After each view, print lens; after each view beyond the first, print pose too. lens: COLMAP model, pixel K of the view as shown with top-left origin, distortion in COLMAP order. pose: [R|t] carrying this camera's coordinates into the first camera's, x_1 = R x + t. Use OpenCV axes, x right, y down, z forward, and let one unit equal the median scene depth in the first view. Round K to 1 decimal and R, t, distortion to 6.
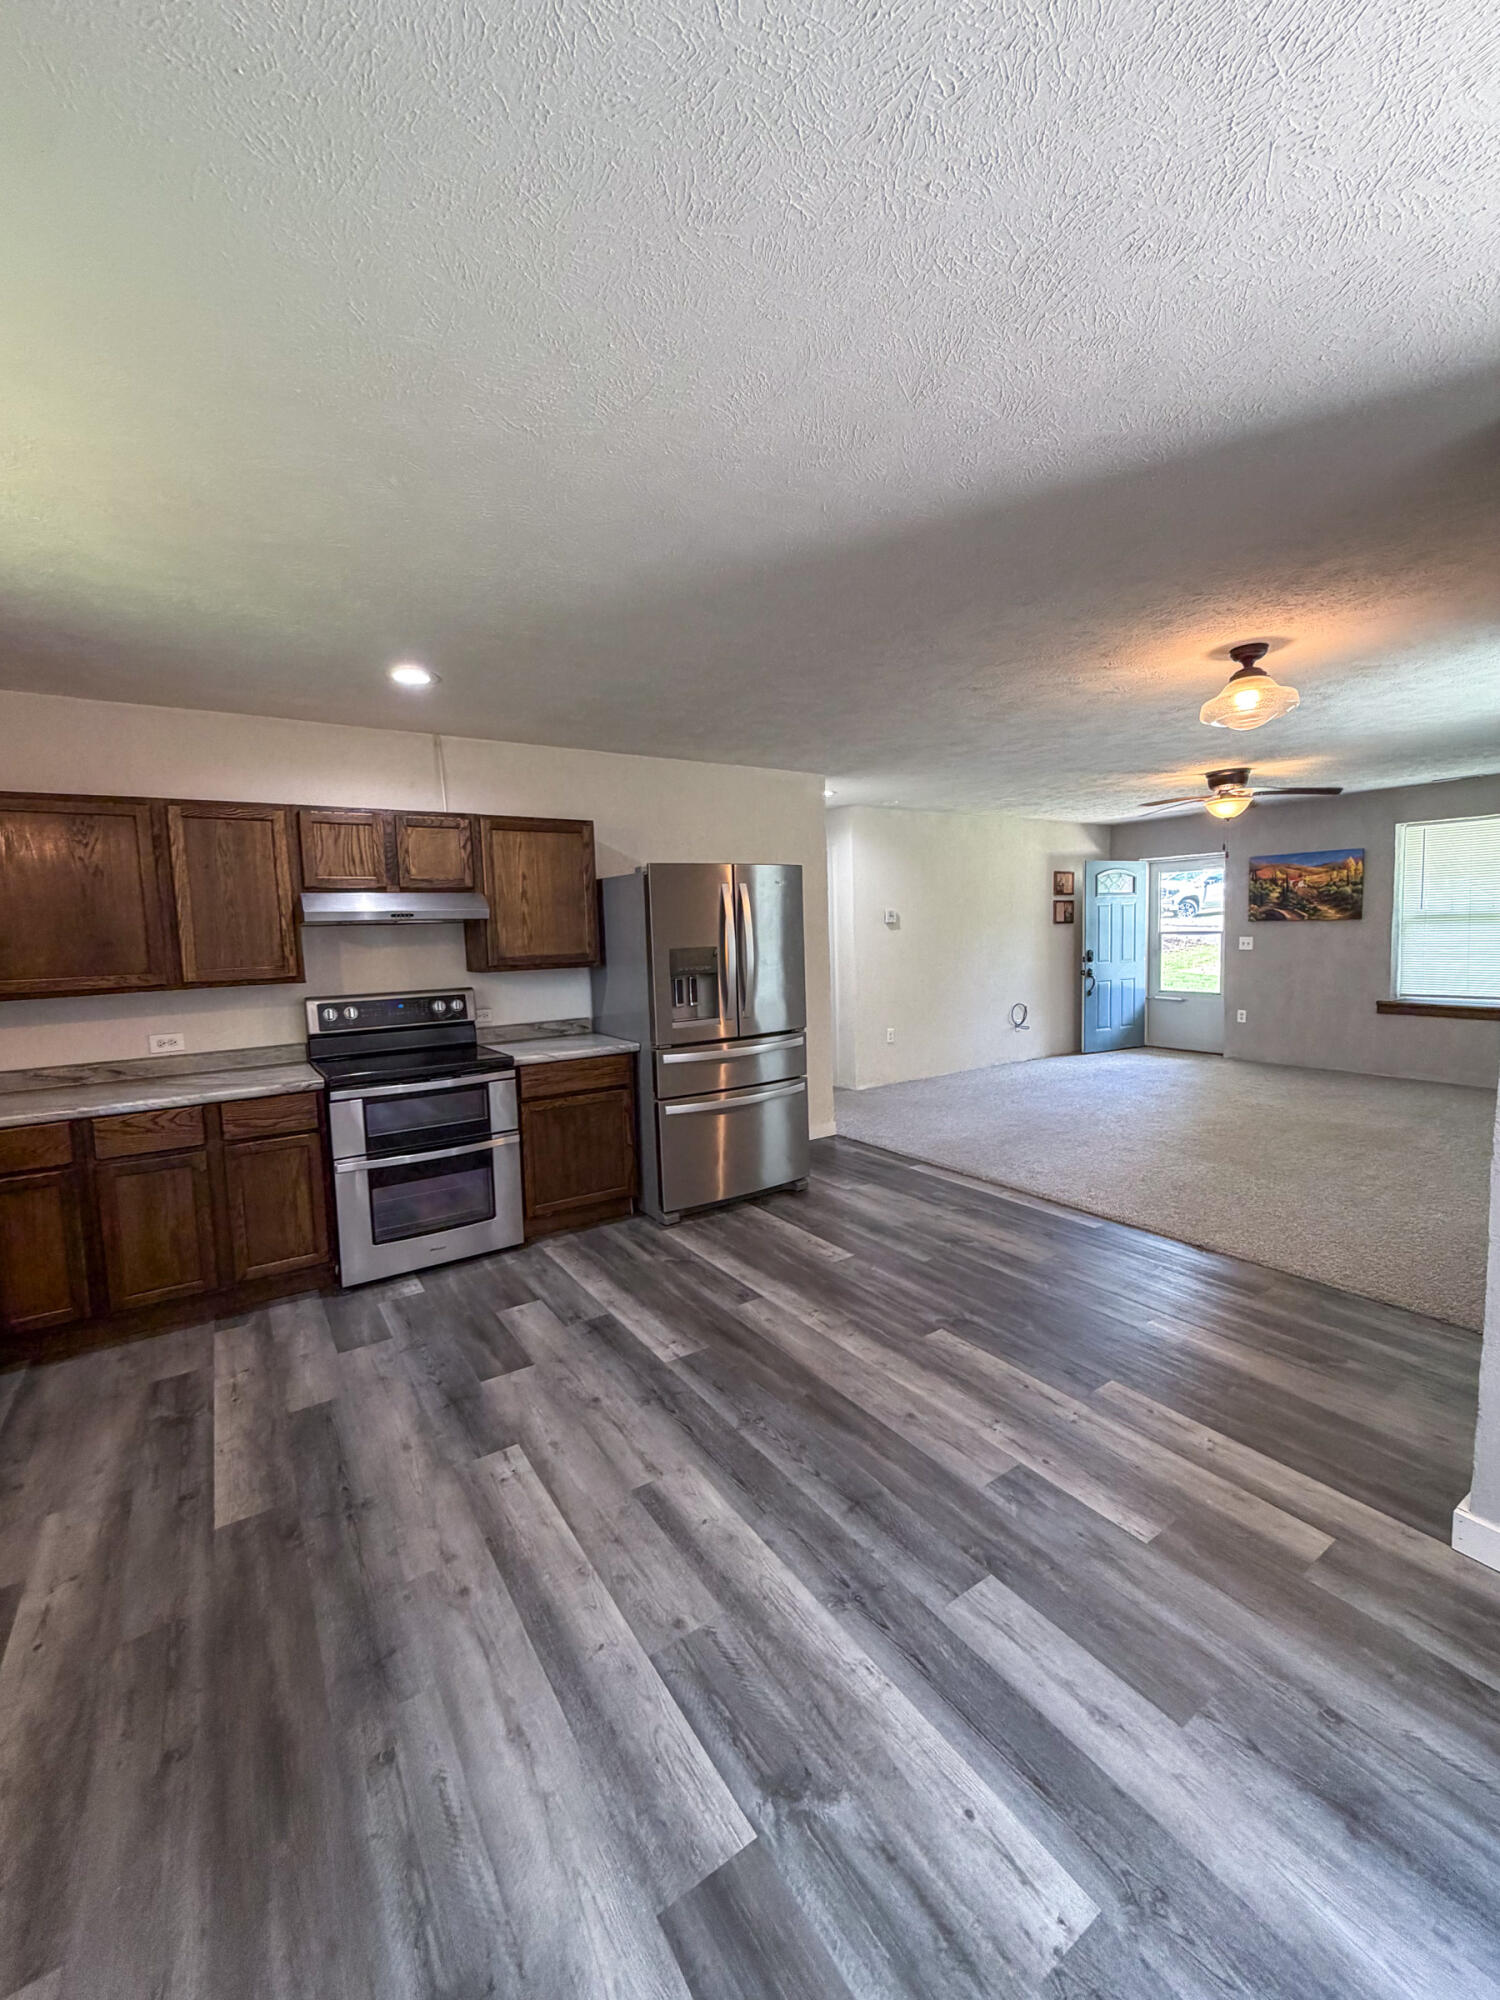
lens RADIAL K [[807.0, 0, 751.0], [0, 807.0, 998.3], [0, 0, 1]] dist [0.000843, -0.000048]
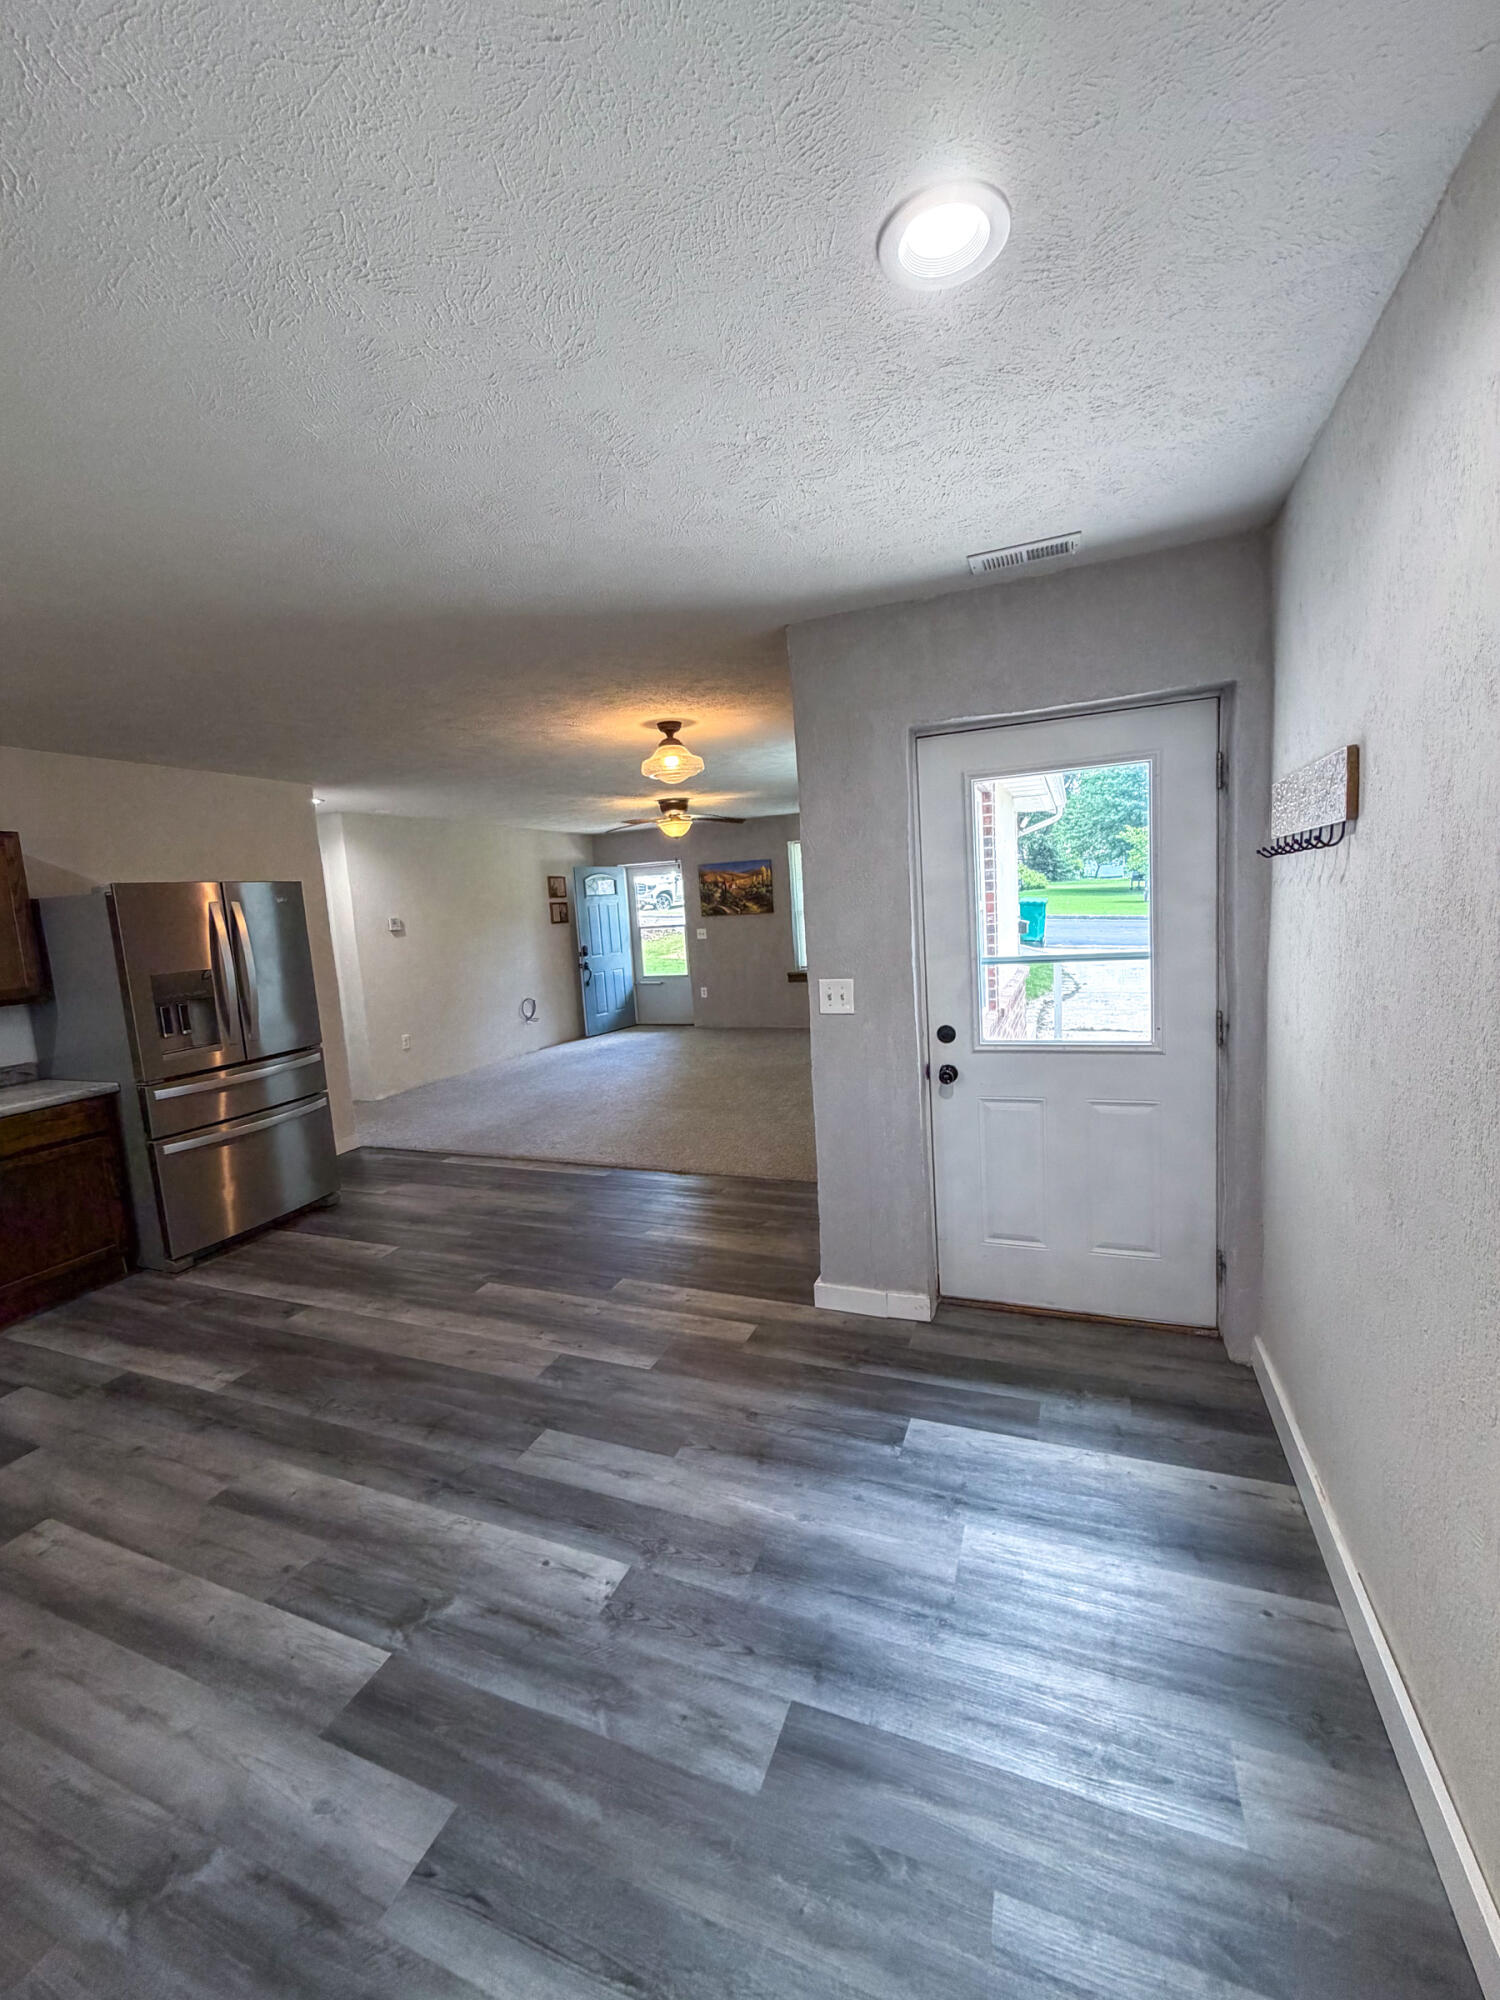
lens RADIAL K [[807.0, 0, 751.0], [0, 807.0, 998.3], [0, 0, 1]] dist [0.000843, -0.000048]
pose [[0.826798, -0.089728, 0.555296, -0.058570], [0.086104, 0.995750, 0.032696, -0.008145], [-0.555870, 0.020780, 0.831010, -0.181190]]
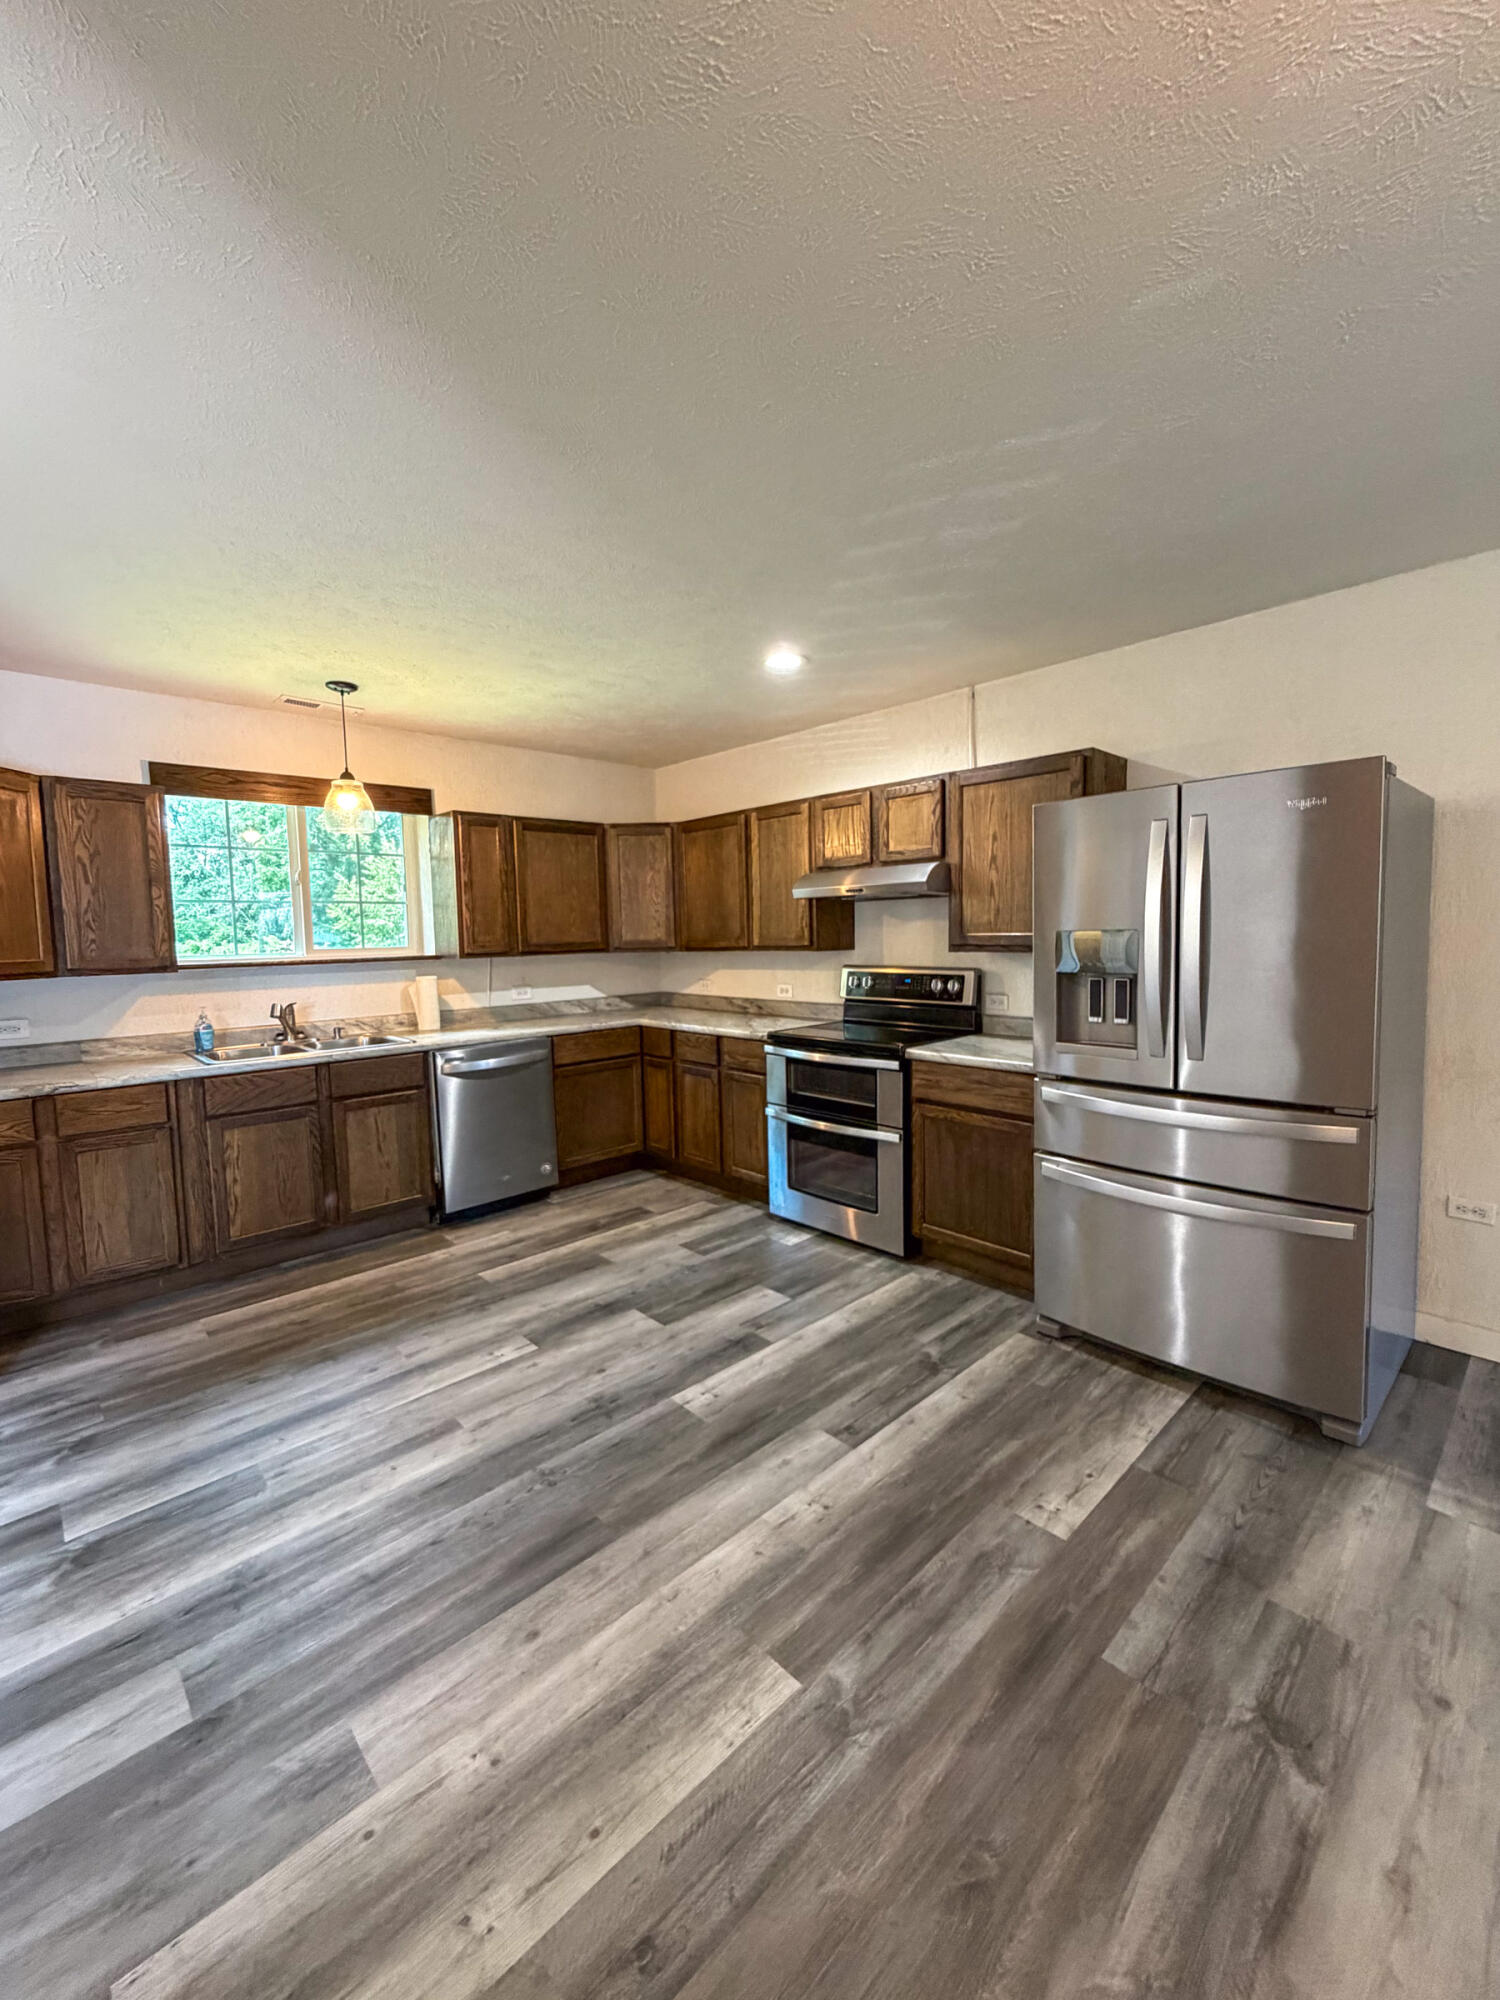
lens RADIAL K [[808.9, 0, 750.0], [0, 808.9, 1000.0], [0, 0, 1]] dist [0.000271, -0.000037]
pose [[0.168048, 0.112243, -0.979368, 0.624235], [-0.070242, 0.992335, 0.101676, -0.066801], [0.983273, 0.051706, 0.174644, 0.778310]]
